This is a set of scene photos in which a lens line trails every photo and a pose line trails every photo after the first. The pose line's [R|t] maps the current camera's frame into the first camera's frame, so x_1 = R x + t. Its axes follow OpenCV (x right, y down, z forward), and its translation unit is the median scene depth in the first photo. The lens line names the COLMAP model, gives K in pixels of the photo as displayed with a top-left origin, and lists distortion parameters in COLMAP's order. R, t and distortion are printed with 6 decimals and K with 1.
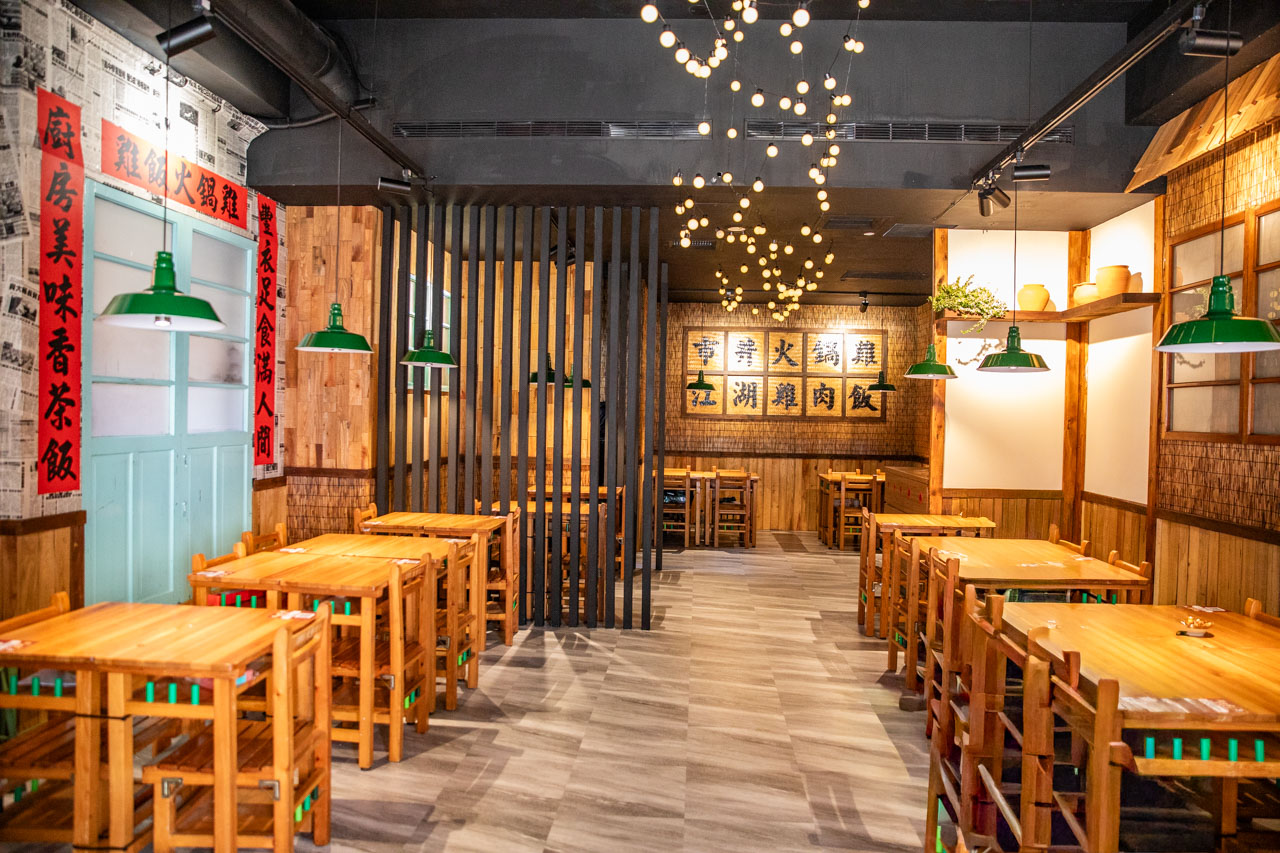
lens RADIAL K [[872.0, 0, 636.5], [0, 872.0, 428.2], [0, 0, 1]] dist [-0.000067, 0.007744]
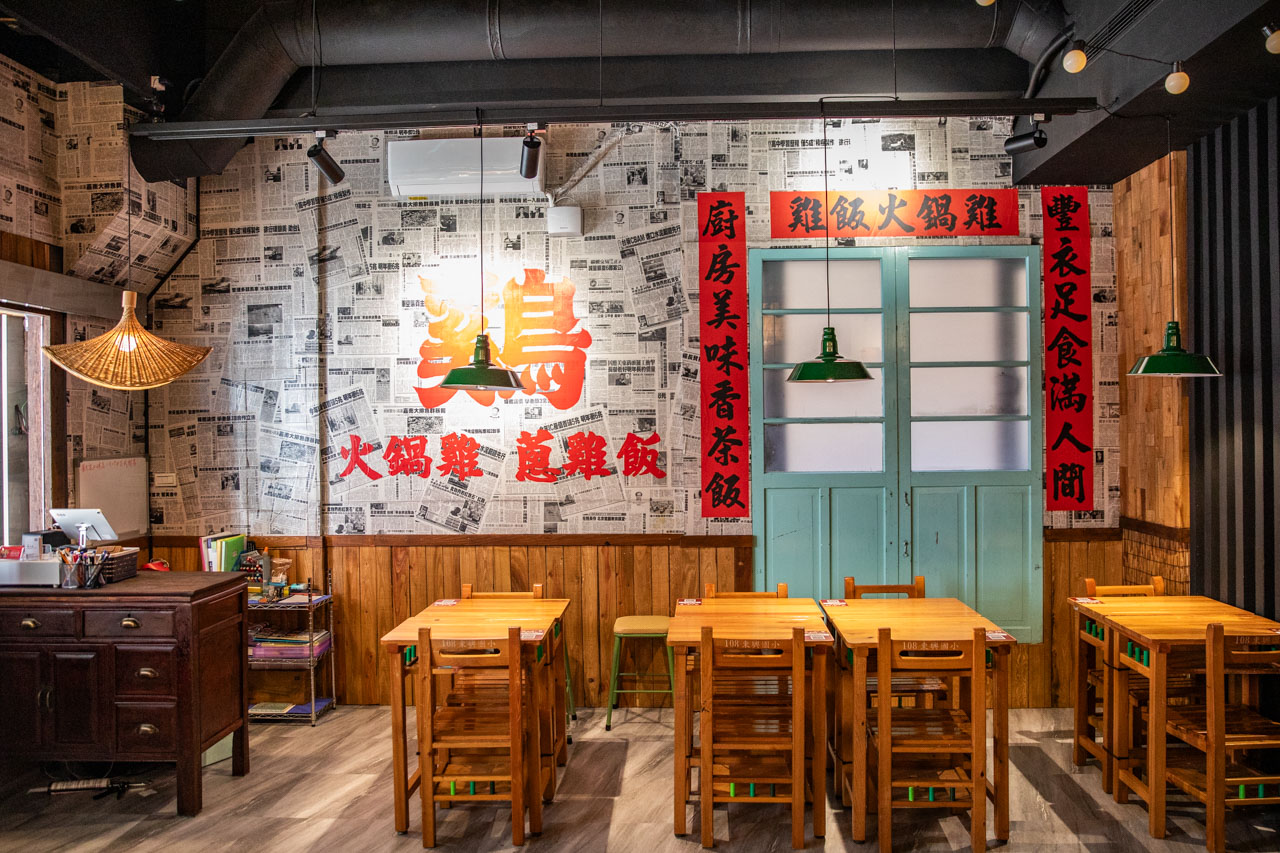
lens RADIAL K [[935.0, 0, 641.0], [0, 935.0, 424.1], [0, 0, 1]] dist [-0.089229, -0.000703]
pose [[0.022543, -0.014738, -0.999637, 0.616215], [-0.007950, 0.999857, -0.014920, -0.034451], [0.999714, 0.008284, 0.022423, 0.845231]]
